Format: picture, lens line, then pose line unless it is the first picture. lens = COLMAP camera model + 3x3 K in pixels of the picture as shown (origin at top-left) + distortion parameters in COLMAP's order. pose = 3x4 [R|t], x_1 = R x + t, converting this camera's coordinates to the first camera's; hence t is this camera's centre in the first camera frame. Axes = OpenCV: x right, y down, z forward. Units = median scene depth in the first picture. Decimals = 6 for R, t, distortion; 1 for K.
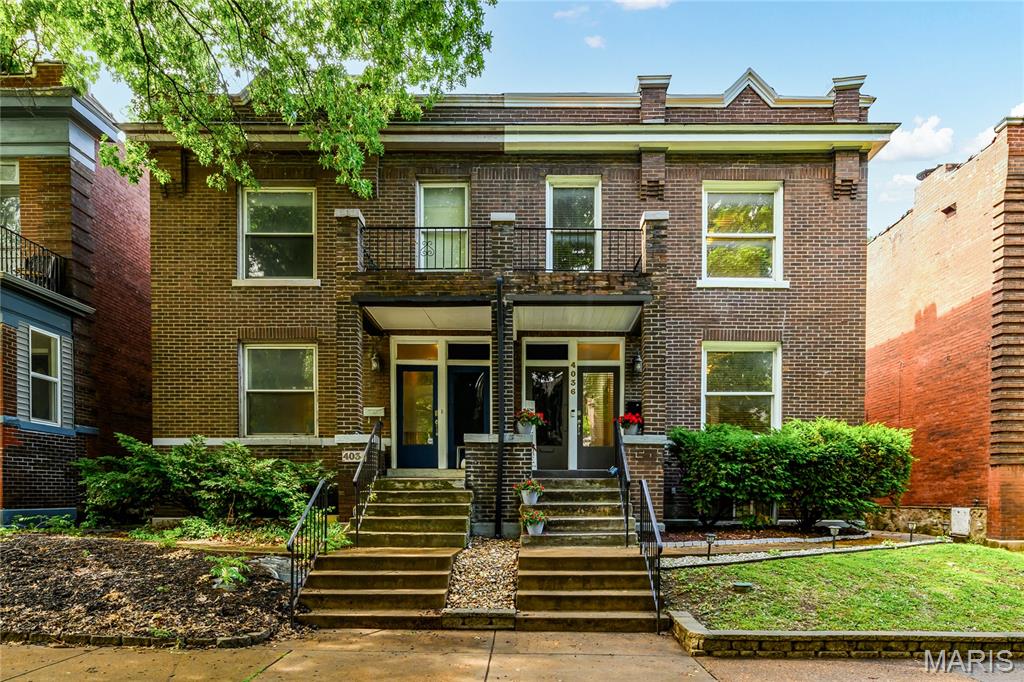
lens RADIAL K [[425.5, 0, 503.1], [0, 425.5, 356.3], [0, 0, 1]] dist [0.001201, -0.000282]
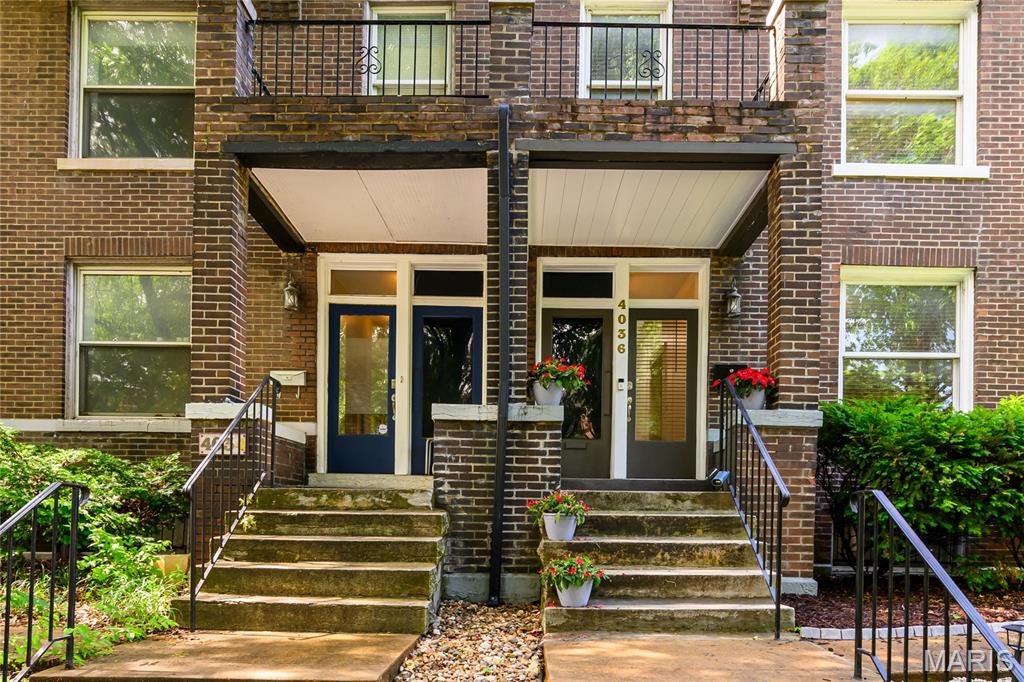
lens RADIAL K [[590.2, 0, 503.6], [0, 590.2, 335.8], [0, 0, 1]] dist [-0.000747, 0.000129]
pose [[0.999906, 0.013044, 0.004135, -0.007944], [-0.013111, 0.999775, 0.016688, 0.083072], [-0.003917, -0.016740, 0.999852, 0.268419]]
